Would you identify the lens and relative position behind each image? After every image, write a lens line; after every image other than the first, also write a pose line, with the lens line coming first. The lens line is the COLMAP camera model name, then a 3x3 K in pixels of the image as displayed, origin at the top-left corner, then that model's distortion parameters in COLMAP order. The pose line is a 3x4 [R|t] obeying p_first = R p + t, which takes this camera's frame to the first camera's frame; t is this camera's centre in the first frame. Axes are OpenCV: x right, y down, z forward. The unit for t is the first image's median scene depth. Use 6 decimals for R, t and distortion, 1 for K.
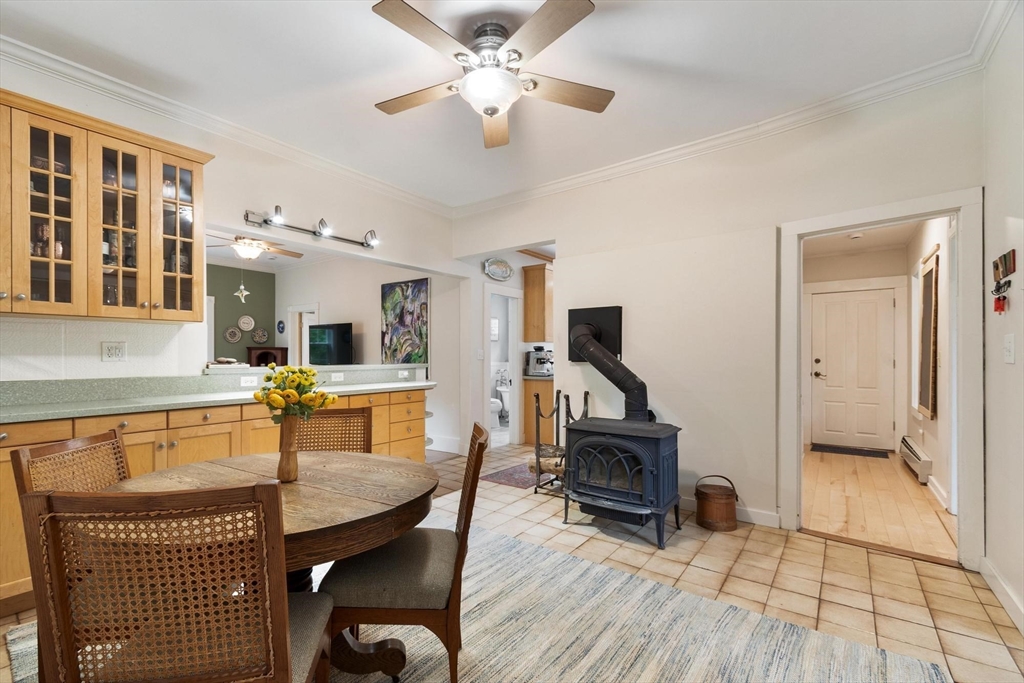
lens RADIAL K [[446.4, 0, 498.2], [0, 446.4, 354.4], [0, 0, 1]] dist [-0.000965, 0.000351]
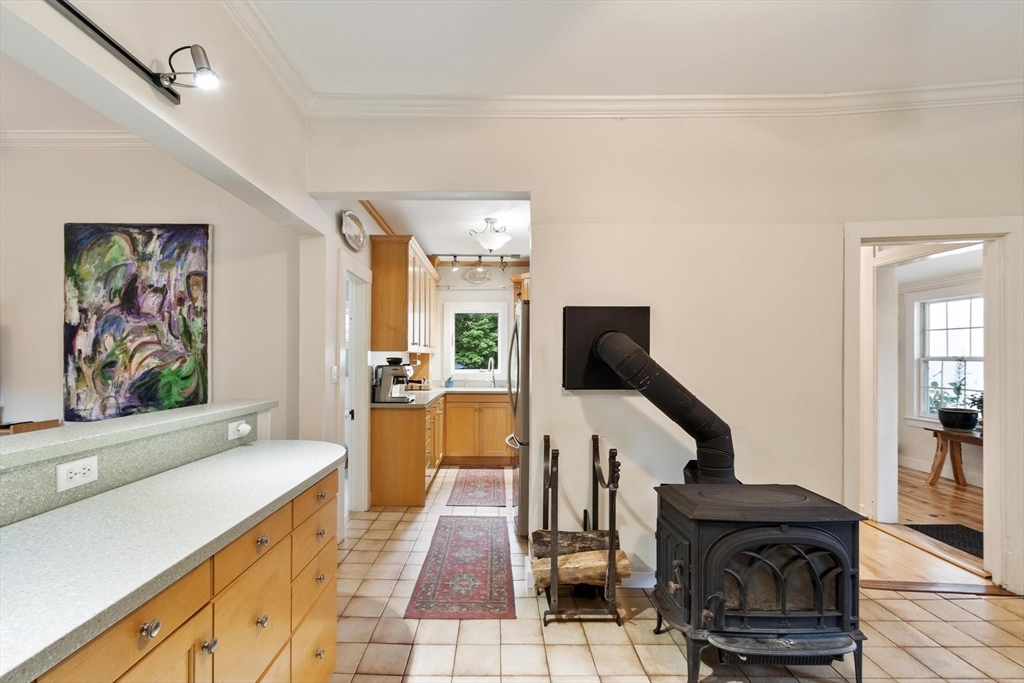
lens RADIAL K [[454.0, 0, 494.4], [0, 454.0, 356.0], [0, 0, 1]] dist [0.000059, 0.000069]
pose [[0.792708, 0.006211, 0.609570, -0.326454], [-0.004207, 0.999980, -0.004718, -0.029024], [-0.609587, 0.001176, 0.792718, 0.586325]]
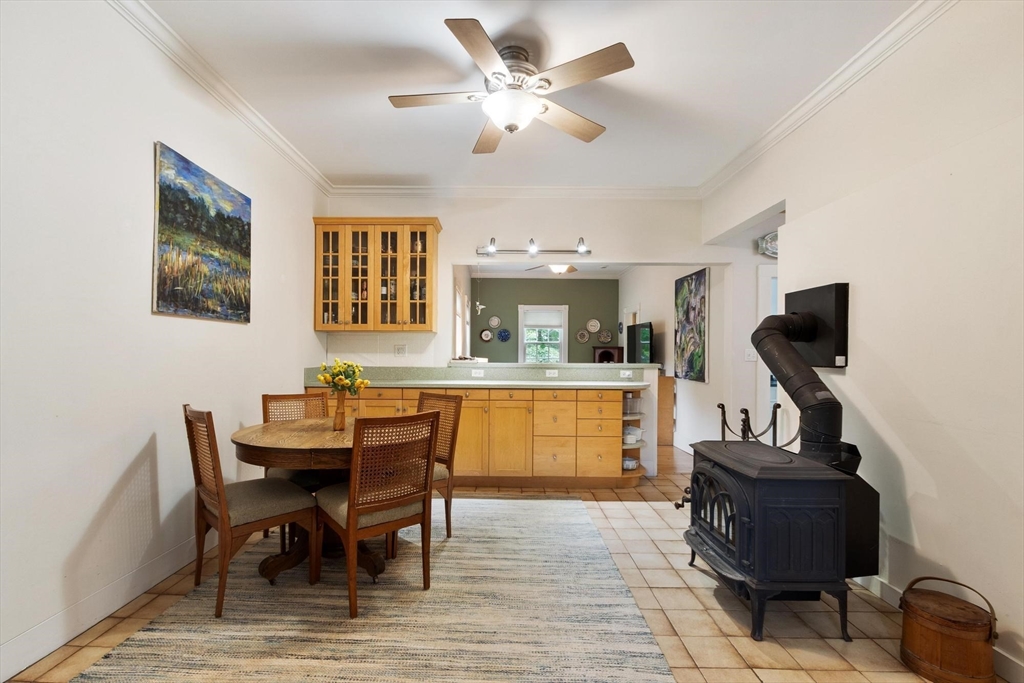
lens RADIAL K [[462.7, 0, 495.7], [0, 462.7, 353.1], [0, 0, 1]] dist [0.001189, 0.000382]
pose [[0.597094, 0.006850, -0.802142, 0.505210], [-0.006659, 0.999971, 0.003583, -0.004391], [0.802143, 0.003202, 0.597123, 0.180368]]
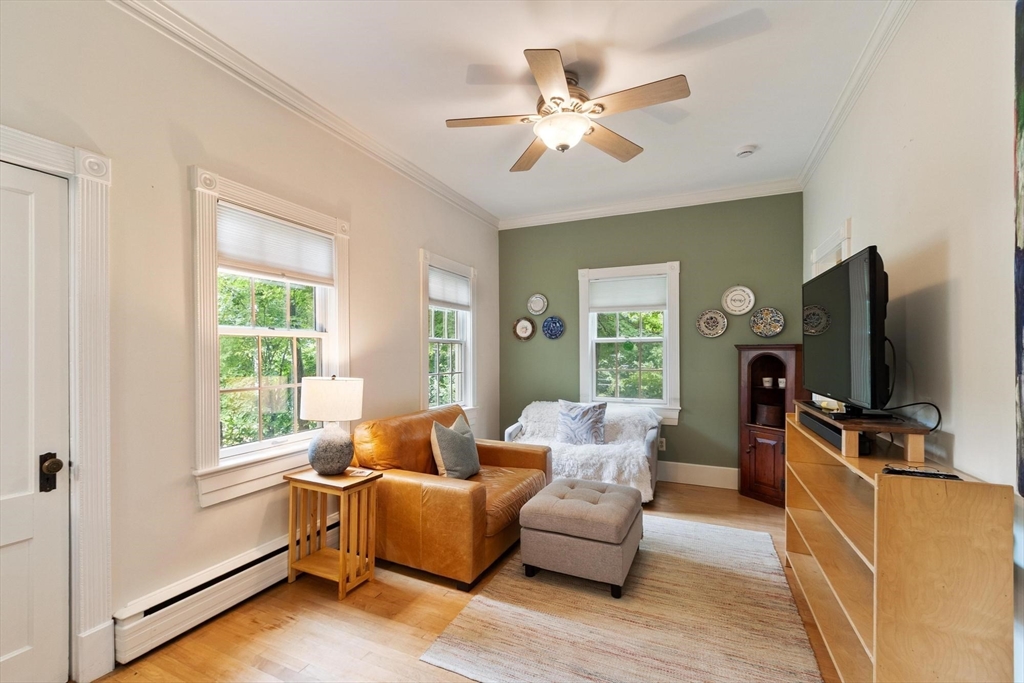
lens RADIAL K [[449.2, 0, 492.5], [0, 449.2, 347.4], [0, 0, 1]] dist [0.000509, -0.000014]
pose [[0.207250, -0.011149, -0.978225, -0.203966], [0.003651, 0.999937, -0.010623, -0.017985], [0.978281, -0.001370, 0.207277, 1.248843]]
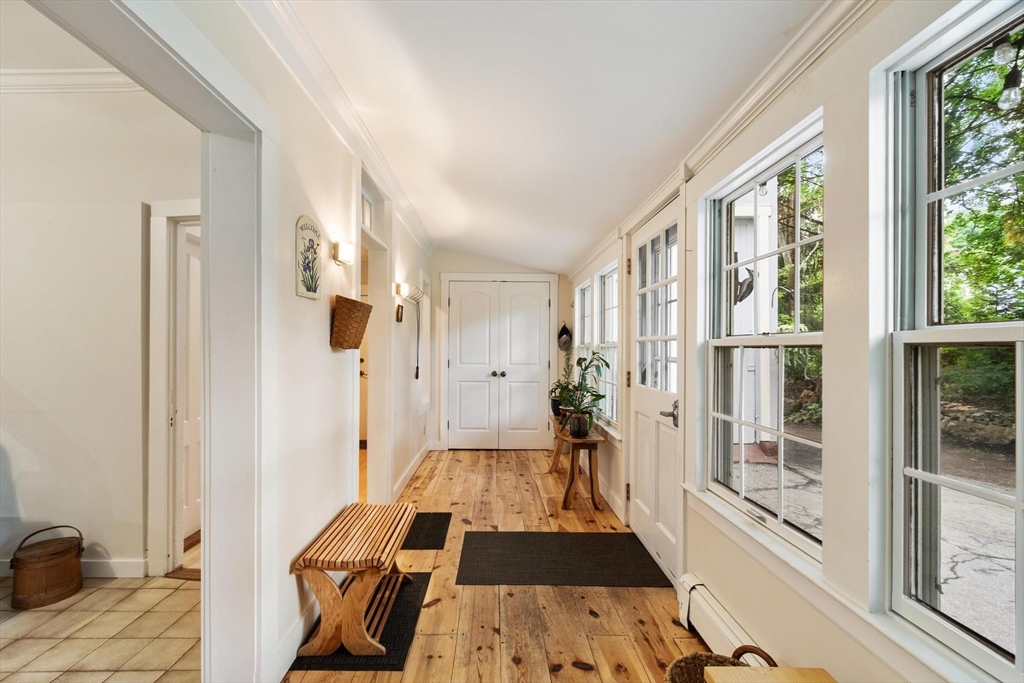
lens RADIAL K [[449.2, 0, 492.5], [0, 449.2, 347.4], [0, 0, 1]] dist [0.000509, -0.000014]
pose [[0.798435, 0.005646, 0.602055, 0.514848], [-0.005113, 0.999984, -0.002597, -0.022645], [-0.602059, -0.001005, 0.798451, -0.024104]]
